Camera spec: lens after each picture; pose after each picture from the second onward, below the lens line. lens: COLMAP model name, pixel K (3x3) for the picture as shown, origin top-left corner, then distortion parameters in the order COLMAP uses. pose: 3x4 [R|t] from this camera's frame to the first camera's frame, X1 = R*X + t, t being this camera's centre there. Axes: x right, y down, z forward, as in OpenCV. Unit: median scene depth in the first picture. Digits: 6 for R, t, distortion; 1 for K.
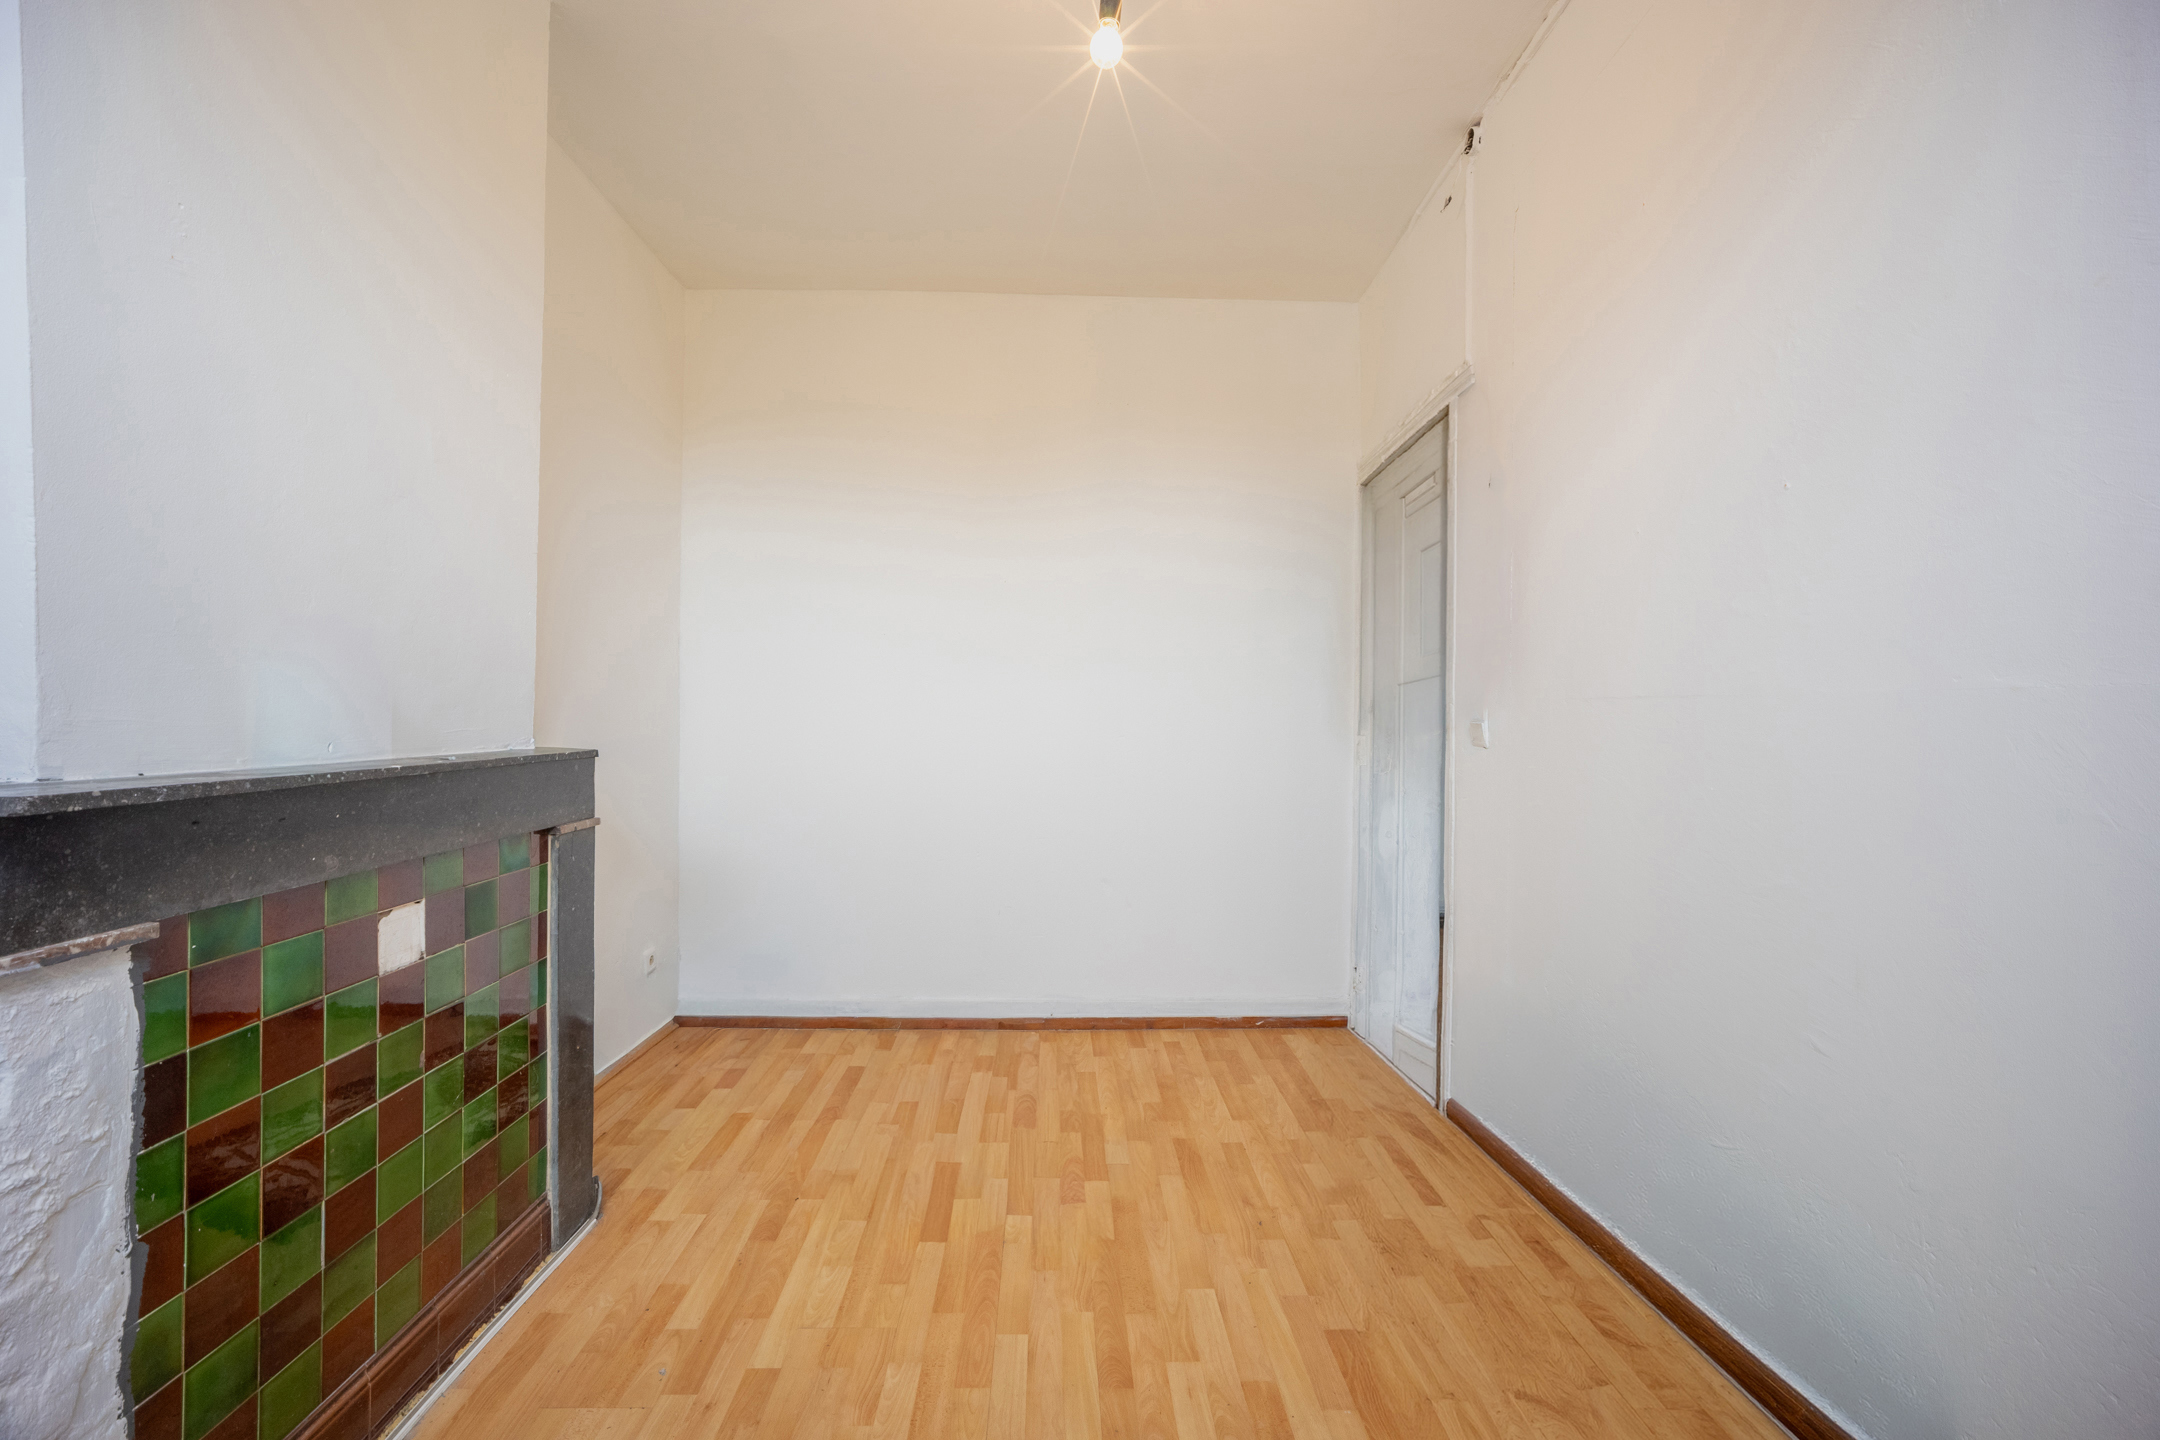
lens RADIAL K [[943.6, 0, 1091.7], [0, 943.6, 702.7], [0, 0, 1]] dist [-0.001807, -0.000254]
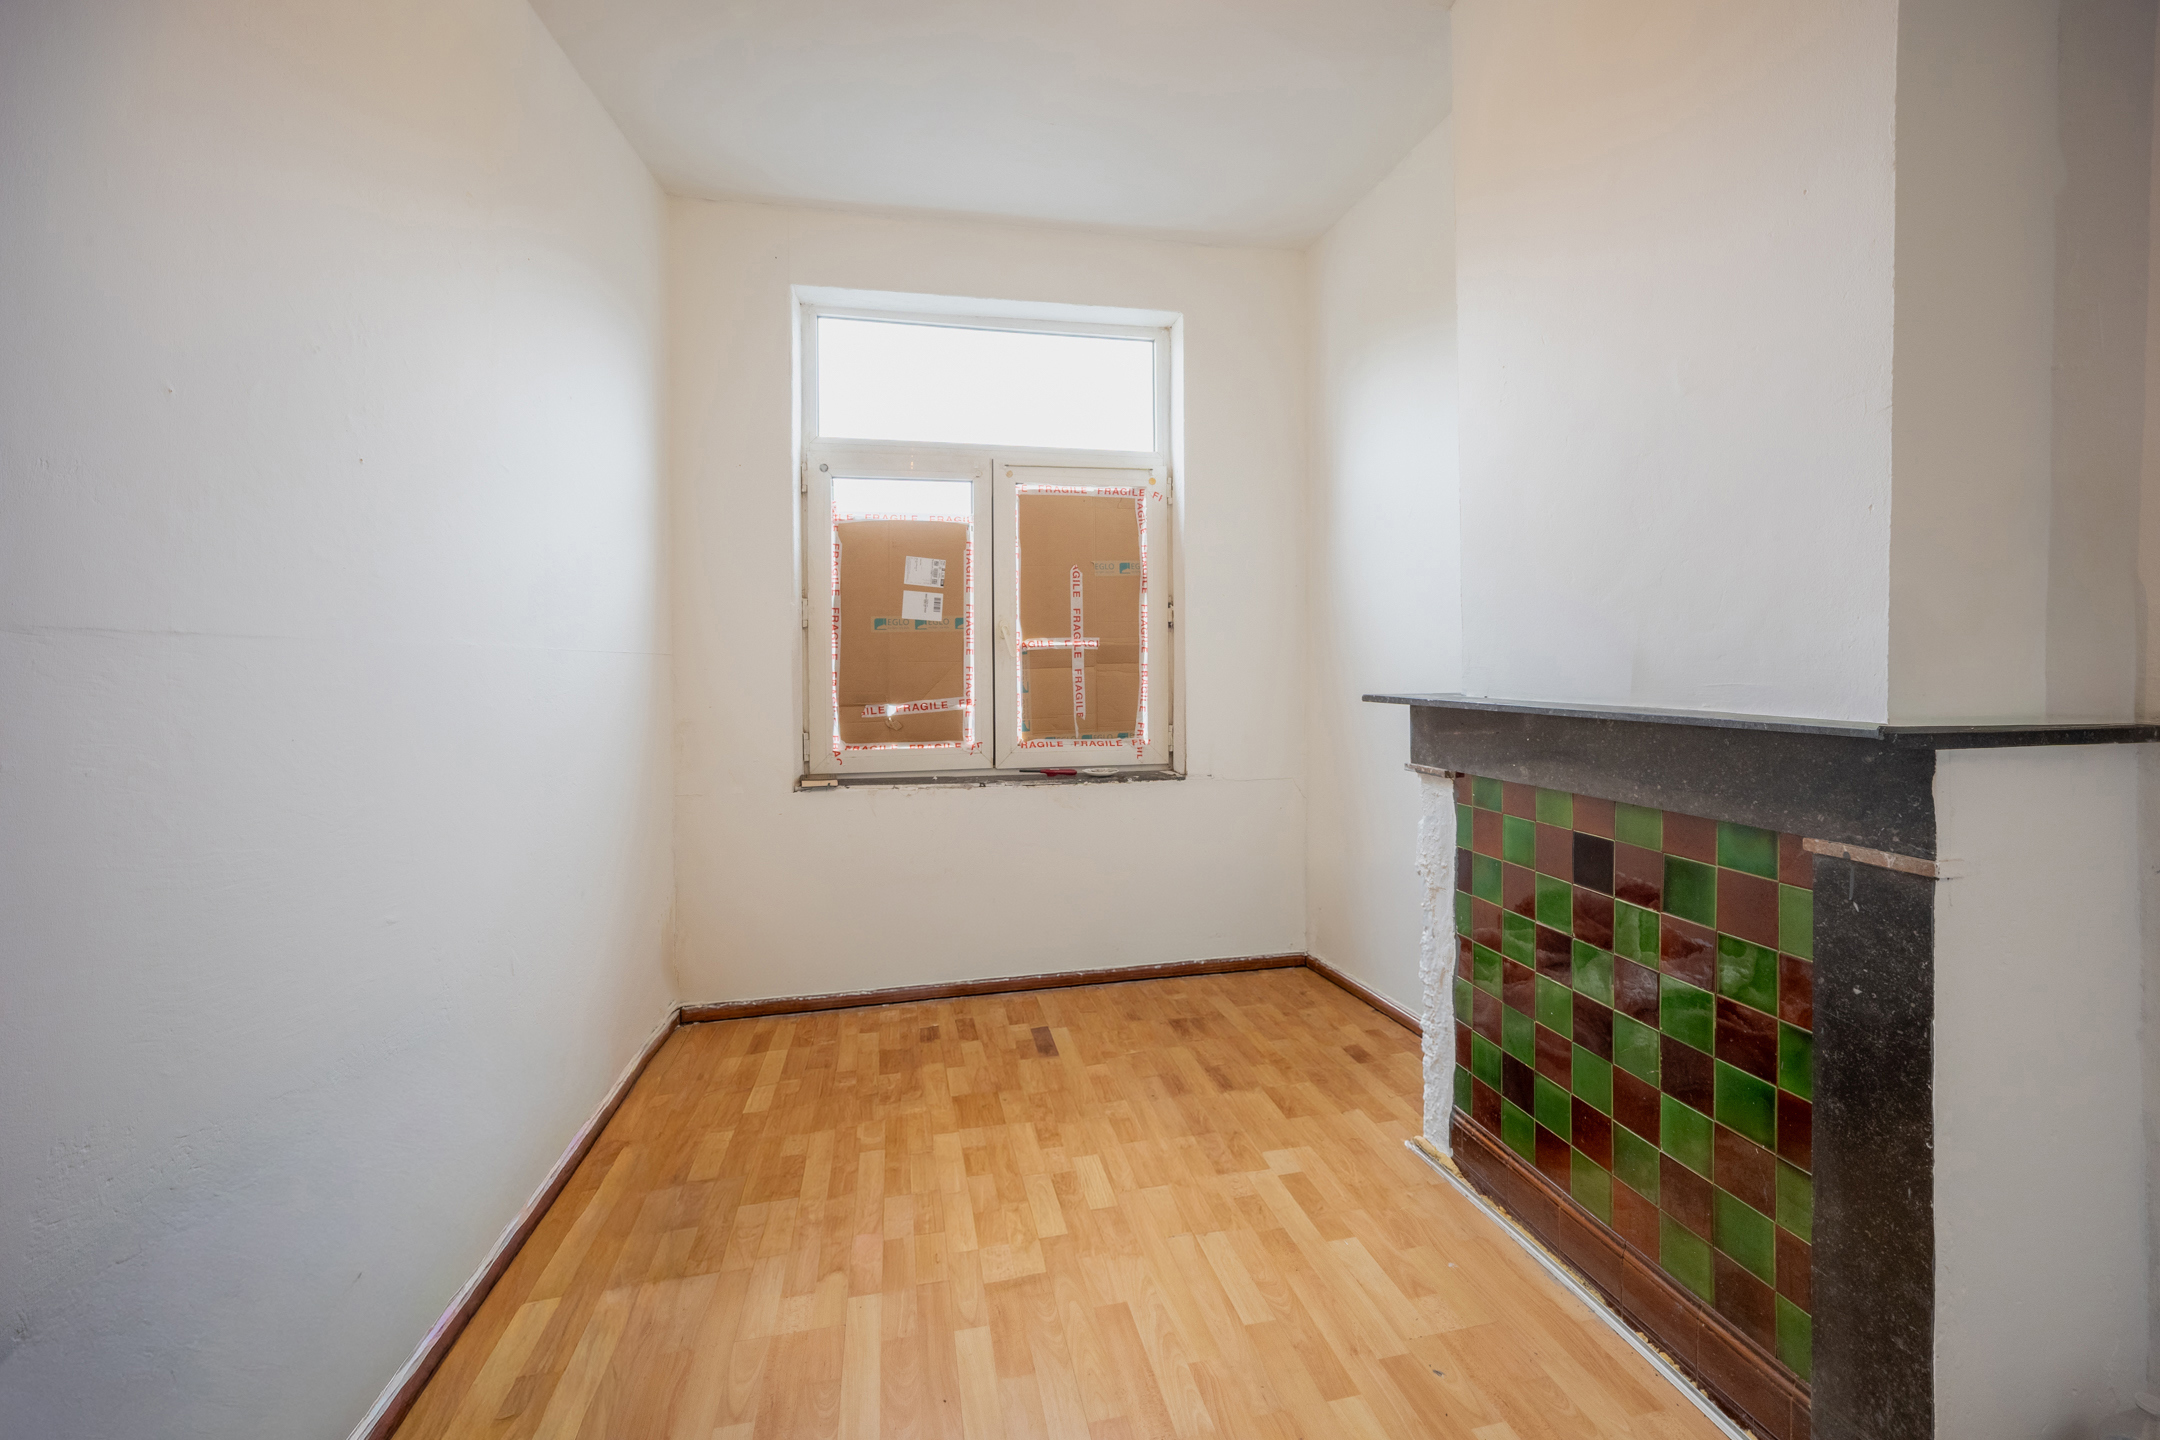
lens RADIAL K [[943.6, 0, 1091.7], [0, 943.6, 702.7], [0, 0, 1]] dist [-0.001807, -0.000254]
pose [[-0.987051, 0.002185, -0.160394, 0.033675], [-0.002583, 0.999561, 0.029511, 0.028188], [0.160388, 0.029544, -0.986612, 2.125184]]
